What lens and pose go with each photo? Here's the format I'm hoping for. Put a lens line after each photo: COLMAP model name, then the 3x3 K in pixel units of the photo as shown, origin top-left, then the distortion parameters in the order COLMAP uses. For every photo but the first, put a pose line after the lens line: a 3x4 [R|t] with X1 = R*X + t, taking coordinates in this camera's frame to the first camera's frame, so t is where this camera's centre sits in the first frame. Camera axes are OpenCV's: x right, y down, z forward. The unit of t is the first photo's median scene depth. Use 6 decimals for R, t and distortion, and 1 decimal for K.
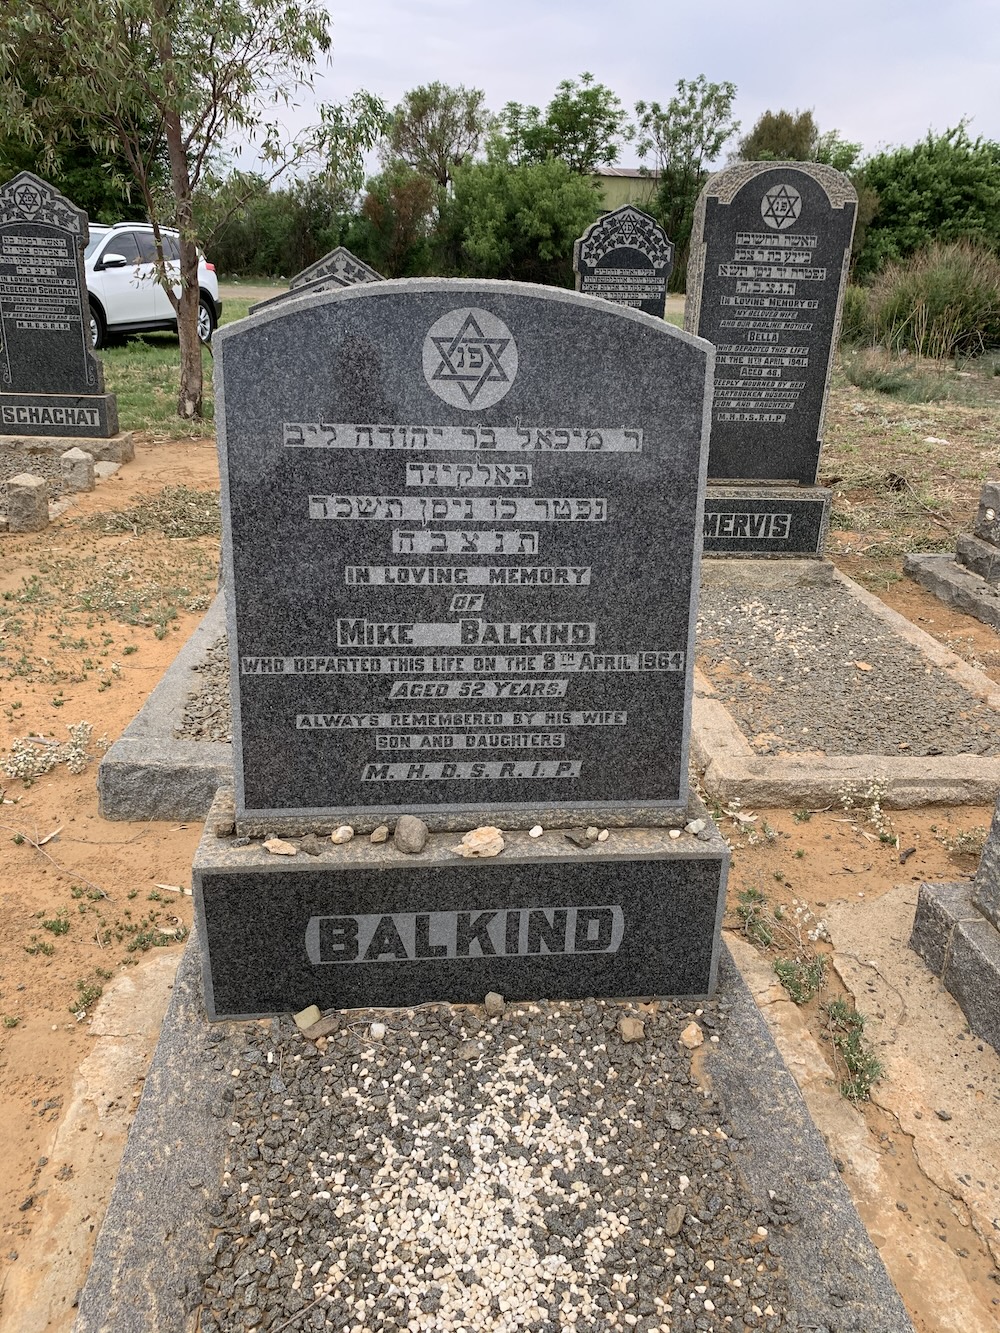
lens RADIAL K [[1026.0, 0, 498.3], [0, 1026.0, 664.5], [0, 0, 1]] dist [0.014851, -0.012680]
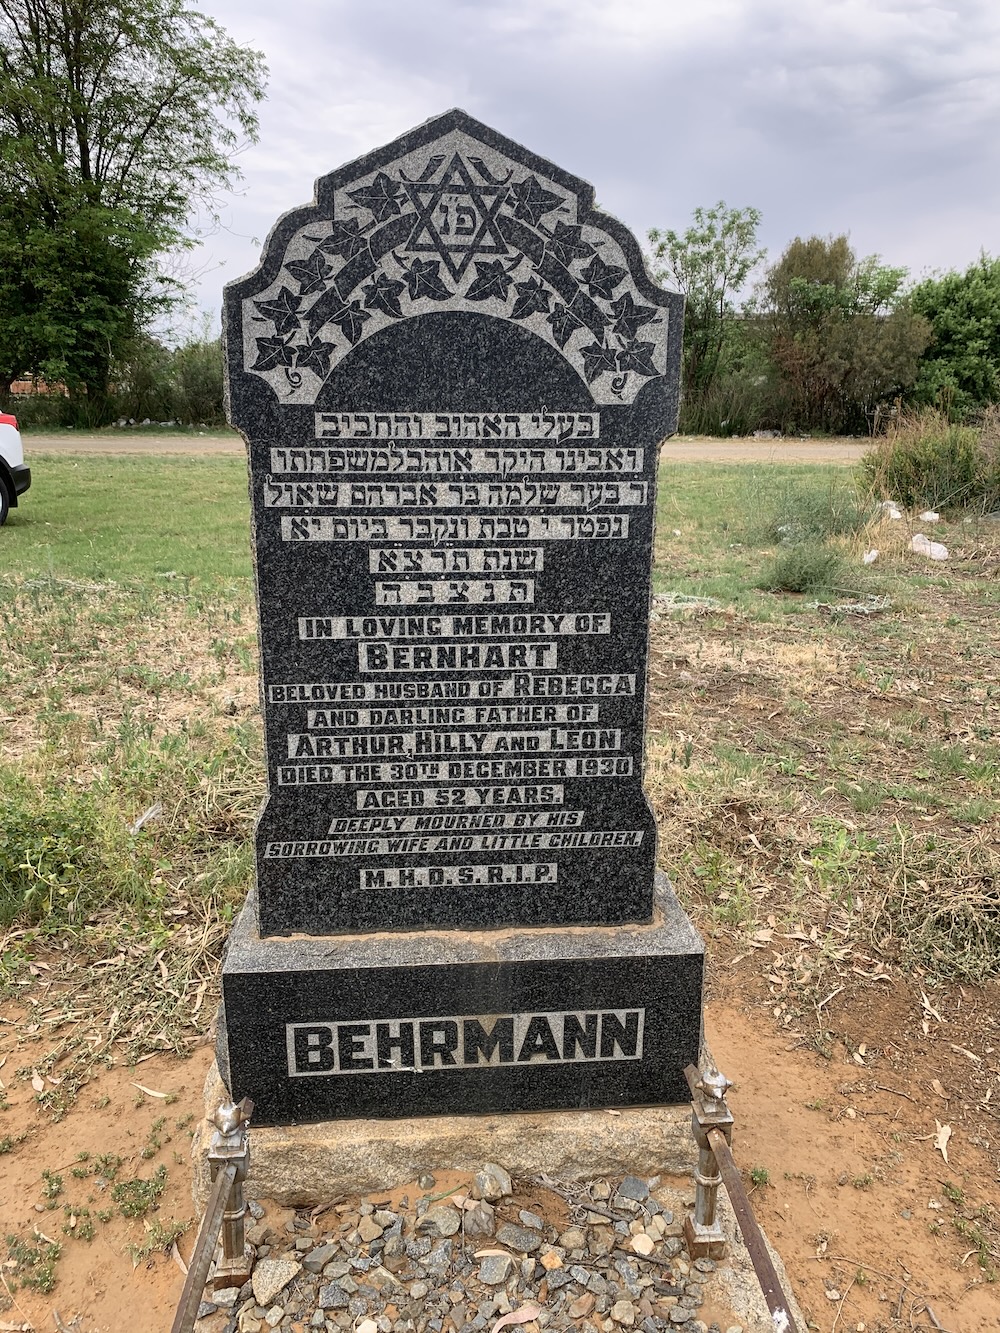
lens RADIAL K [[1026.0, 0, 502.4], [0, 1026.0, 661.2], [0, 0, 1]] dist [0.014851, -0.012680]
pose [[0.999487, -0.013501, -0.029057, 0.028190], [0.009632, 0.991545, -0.129405, -0.062303], [0.030558, 0.129058, 0.991166, 0.162293]]
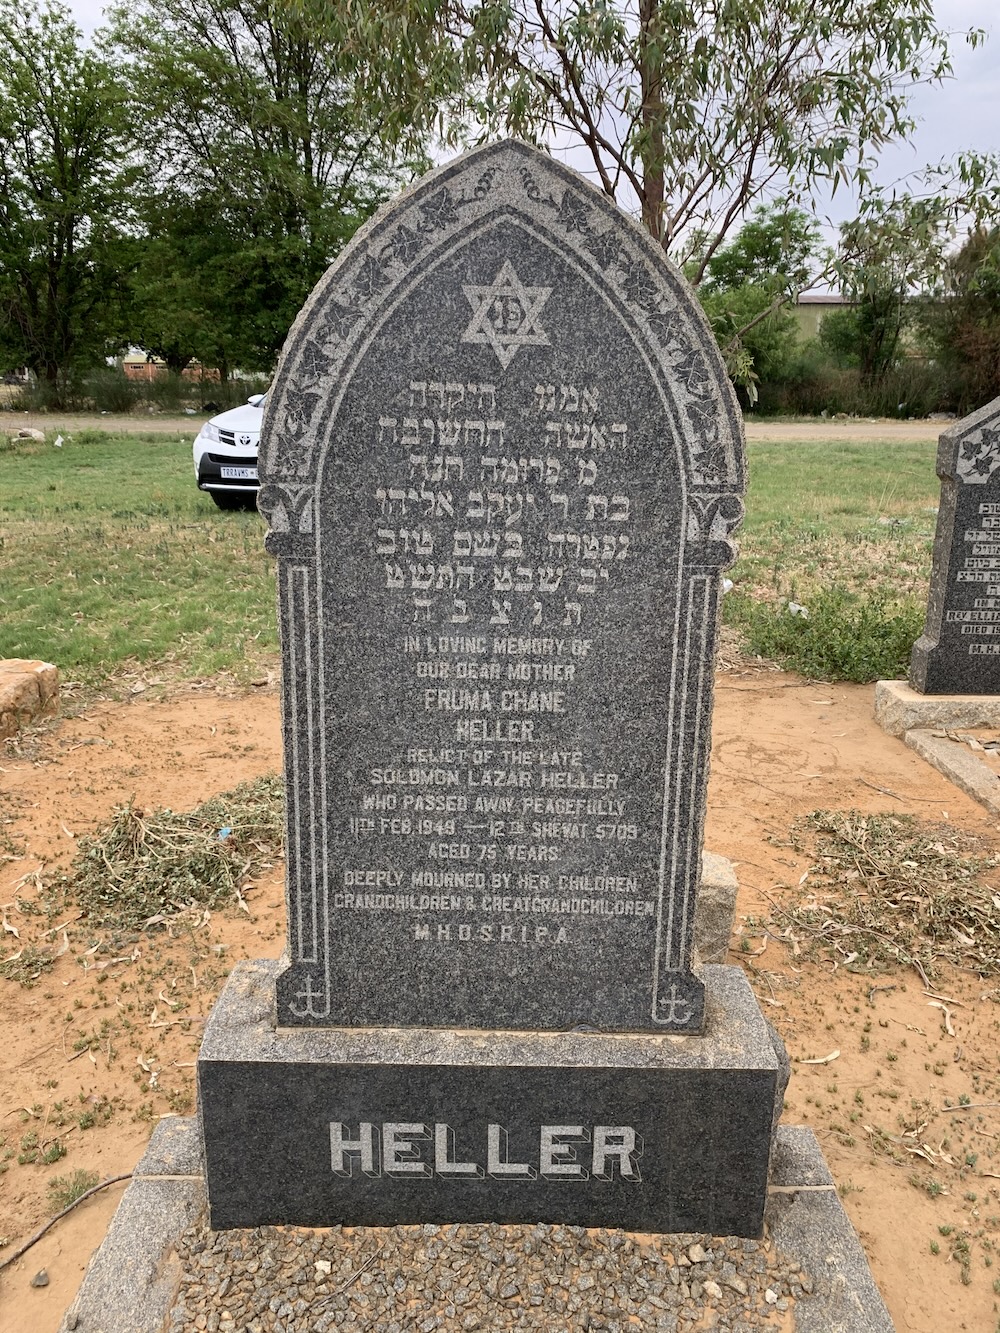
lens RADIAL K [[1026.0, 0, 497.1], [0, 1026.0, 667.5], [0, 0, 1]] dist [0.014851, -0.012680]
pose [[0.994592, 0.001971, -0.103845, -0.079874], [-0.013365, 0.993937, -0.109139, -0.034445], [0.103000, 0.109937, 0.988587, 0.080863]]
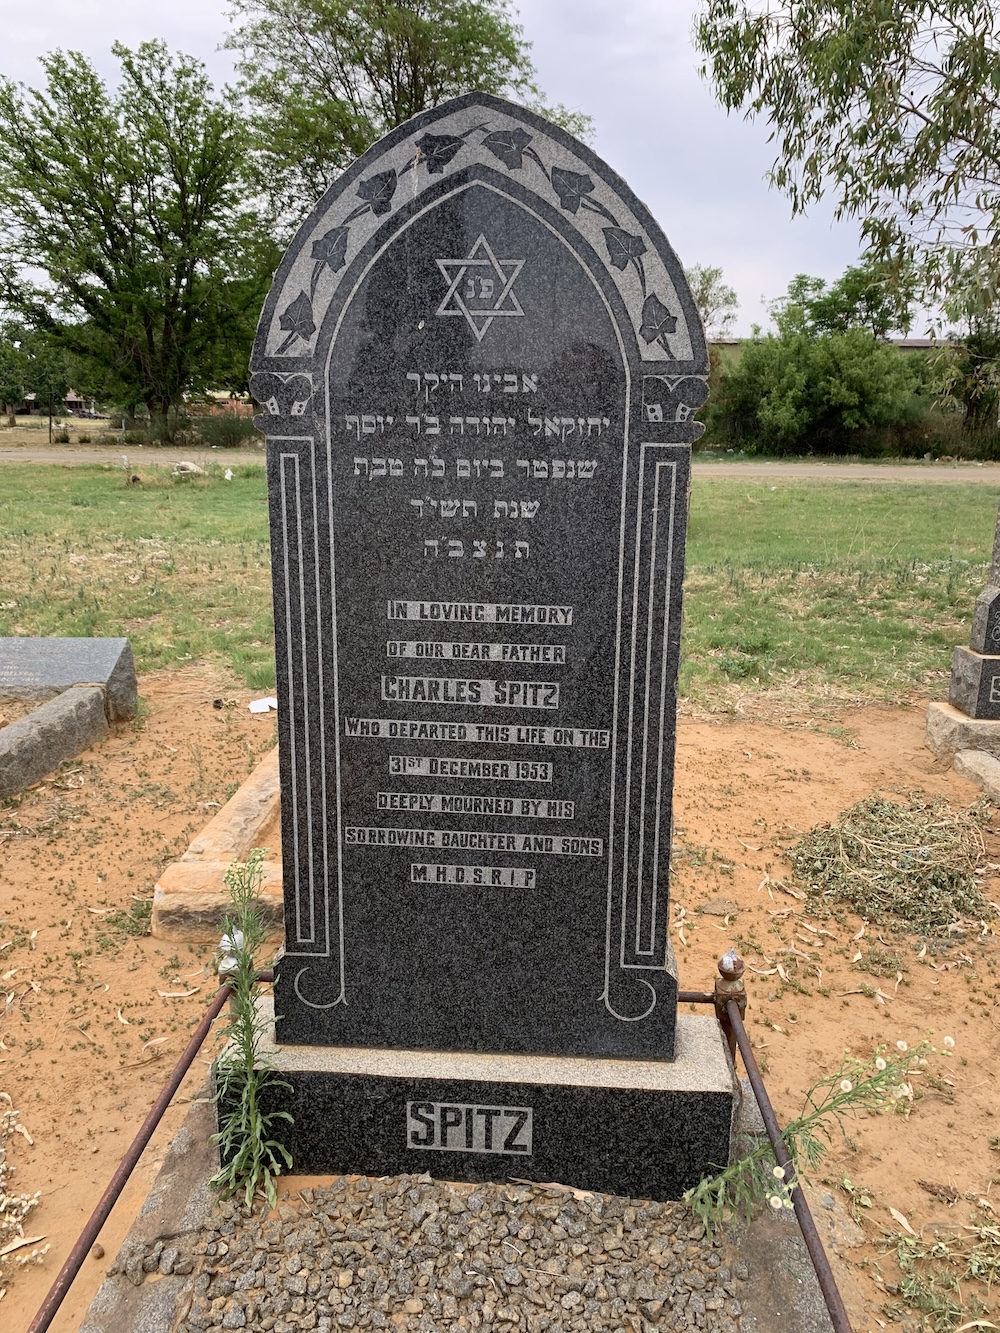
lens RADIAL K [[1026.0, 0, 493.5], [0, 1026.0, 664.4], [0, 0, 1]] dist [0.014851, -0.012680]
pose [[0.989697, 0.018058, -0.142032, -0.141251], [-0.038890, 0.988624, -0.145291, -0.031041], [0.137793, 0.149318, 0.979141, 0.066483]]
